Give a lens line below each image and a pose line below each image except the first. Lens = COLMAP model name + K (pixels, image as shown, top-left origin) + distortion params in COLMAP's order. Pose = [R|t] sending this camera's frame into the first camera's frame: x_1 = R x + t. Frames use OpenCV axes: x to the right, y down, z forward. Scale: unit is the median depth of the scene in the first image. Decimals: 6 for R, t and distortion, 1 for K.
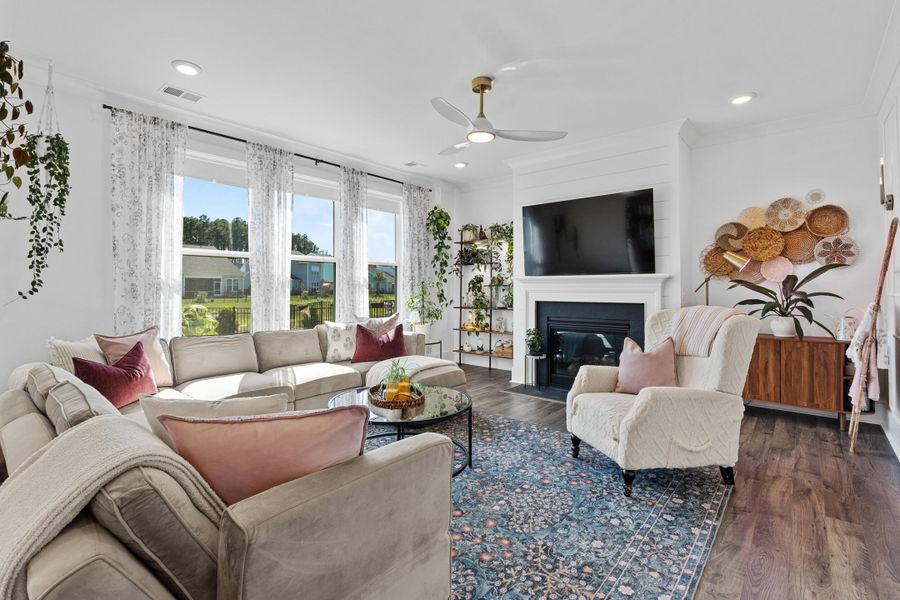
lens RADIAL K [[414.7, 0, 450.2], [0, 414.7, 276.1], [0, 0, 1]] dist [-0.005773, -0.000695]
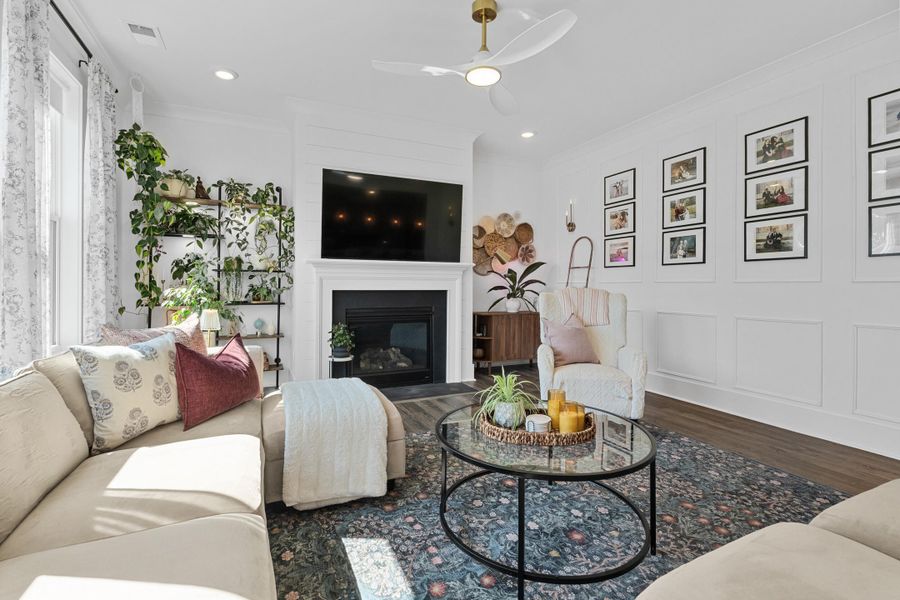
lens RADIAL K [[414.7, 0, 436.5], [0, 414.7, 287.1], [0, 0, 1]] dist [-0.005773, -0.000695]
pose [[0.429372, -0.002972, 0.903123, -0.530150], [-0.030786, 0.999365, 0.017925, 0.040395], [-0.902603, -0.035500, 0.429008, 0.577608]]
